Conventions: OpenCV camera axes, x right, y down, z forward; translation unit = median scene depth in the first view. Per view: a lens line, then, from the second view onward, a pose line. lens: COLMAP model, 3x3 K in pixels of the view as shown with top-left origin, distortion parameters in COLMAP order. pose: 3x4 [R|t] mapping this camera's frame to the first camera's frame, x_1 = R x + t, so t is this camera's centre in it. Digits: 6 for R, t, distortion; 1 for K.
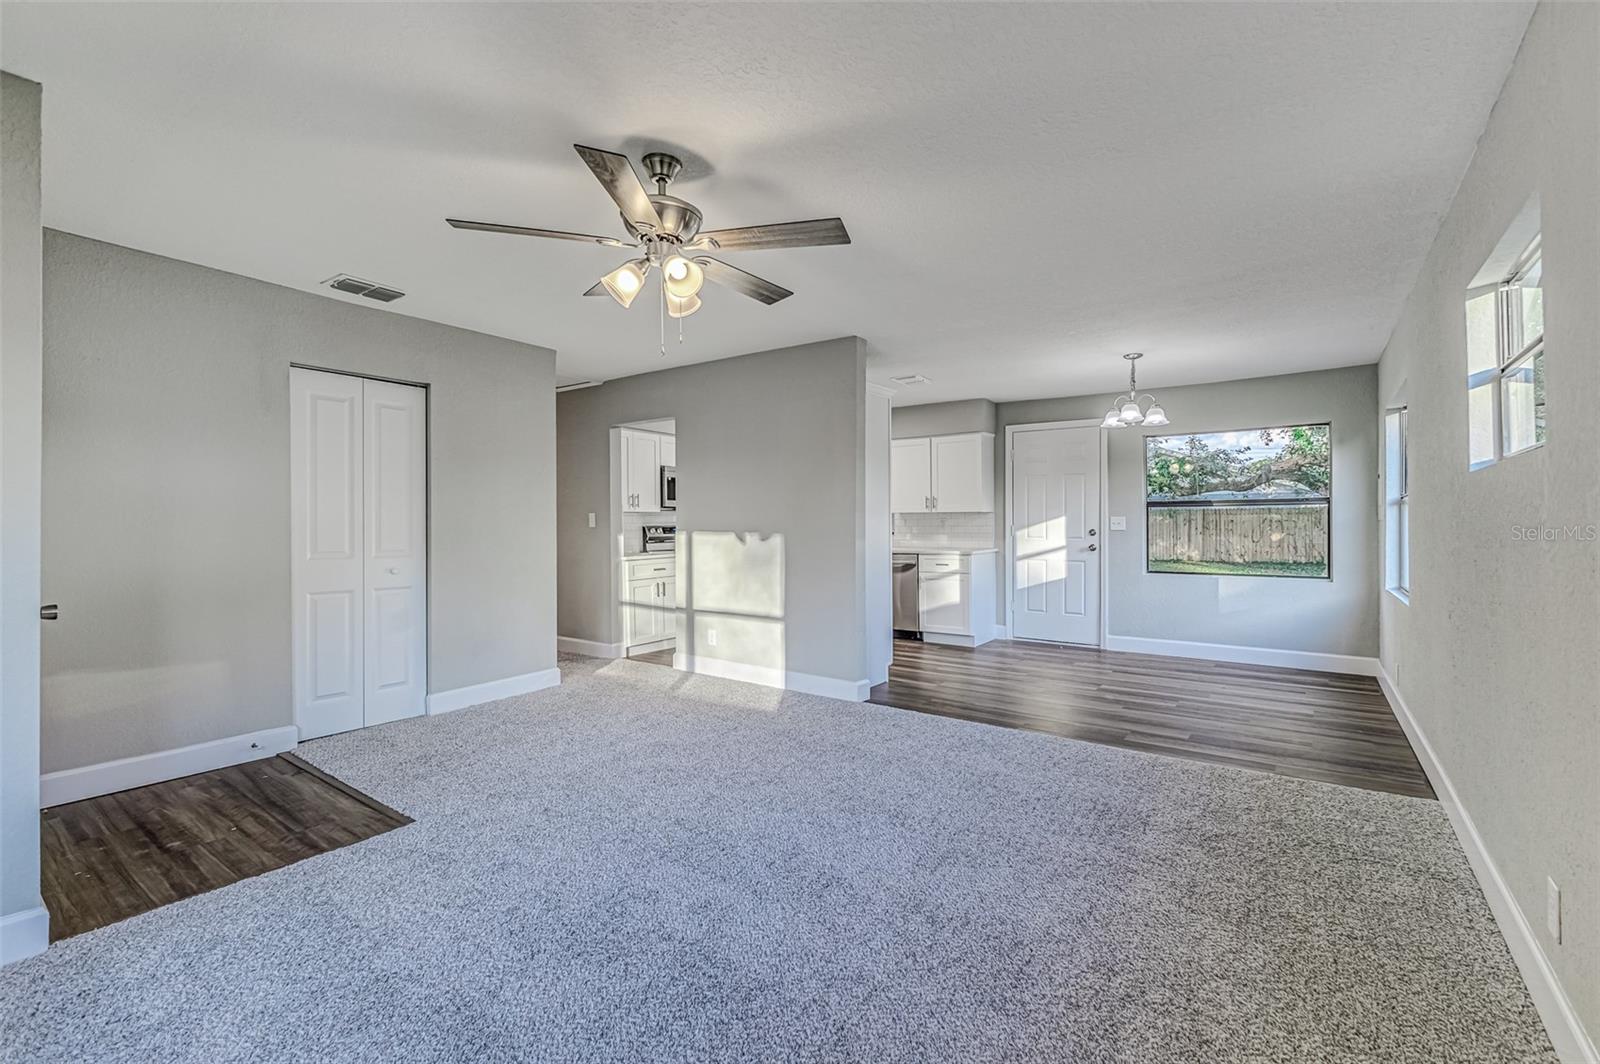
lens RADIAL K [[690.9, 0, 812.6], [0, 690.9, 528.1], [0, 0, 1]] dist [0.009126, -0.002291]
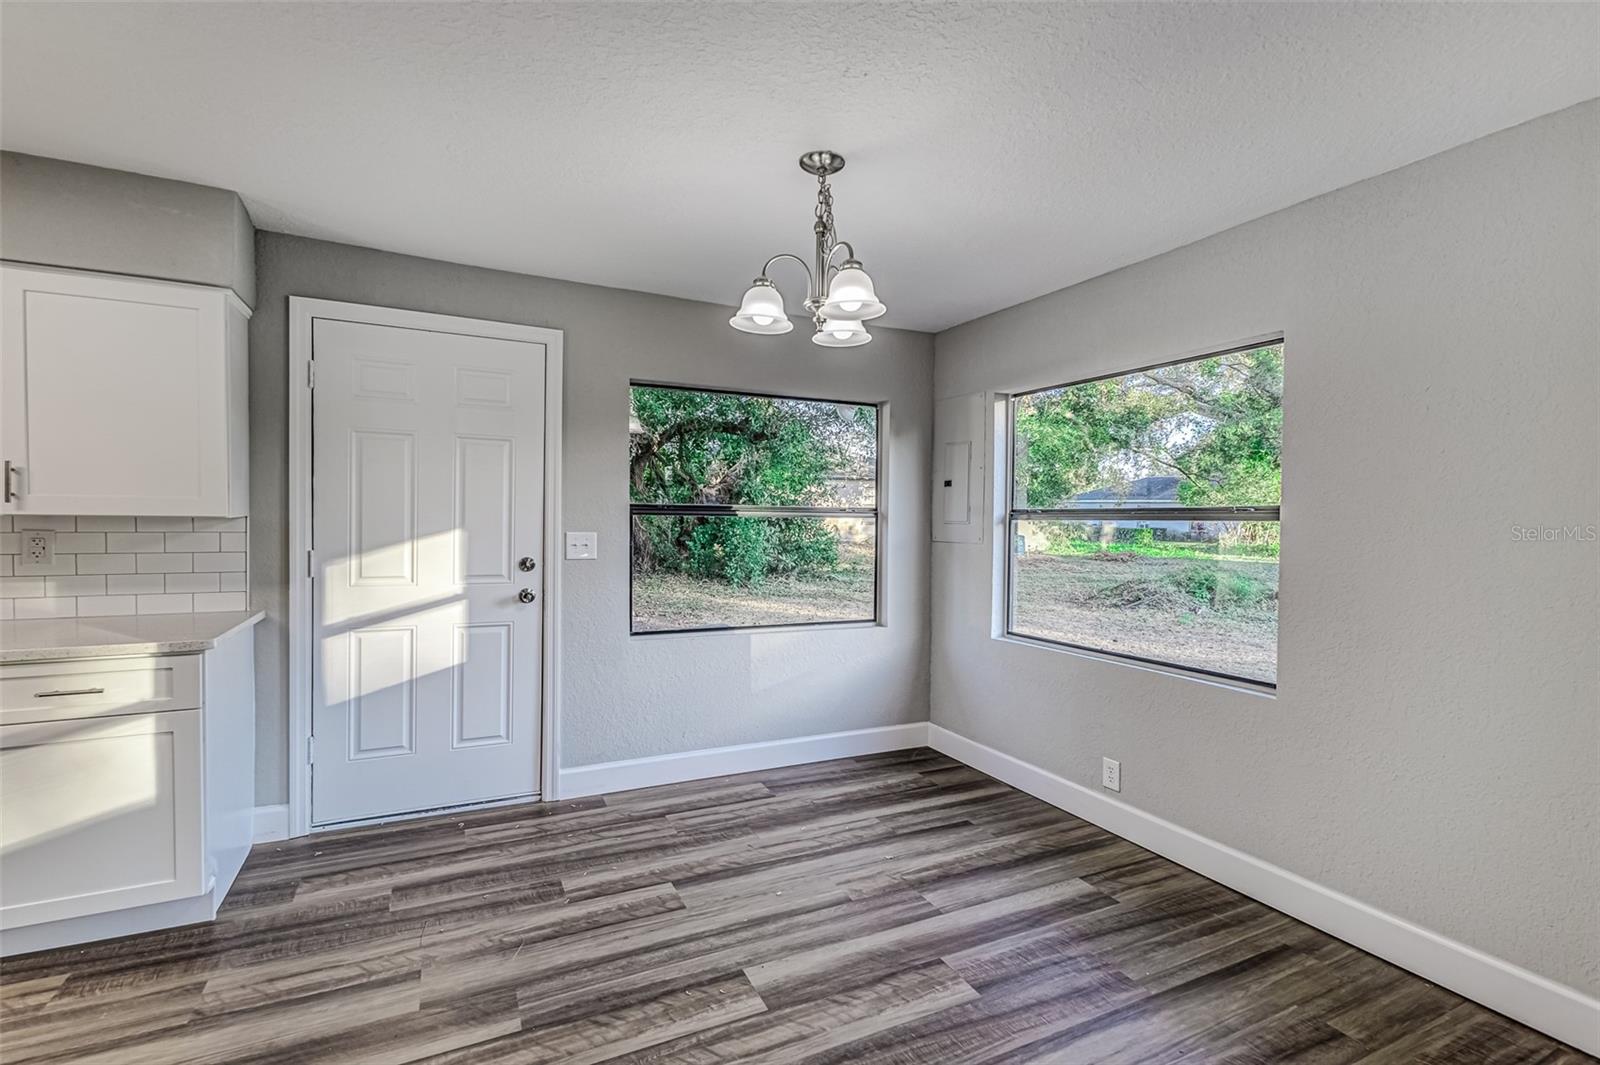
lens RADIAL K [[690.9, 0, 805.0], [0, 690.9, 534.2], [0, 0, 1]] dist [0.009126, -0.002291]
pose [[0.467740, -0.010997, 0.883798, 0.072855], [-0.009510, 0.999802, 0.017473, -0.023599], [-0.883815, -0.016578, 0.467543, 0.596379]]
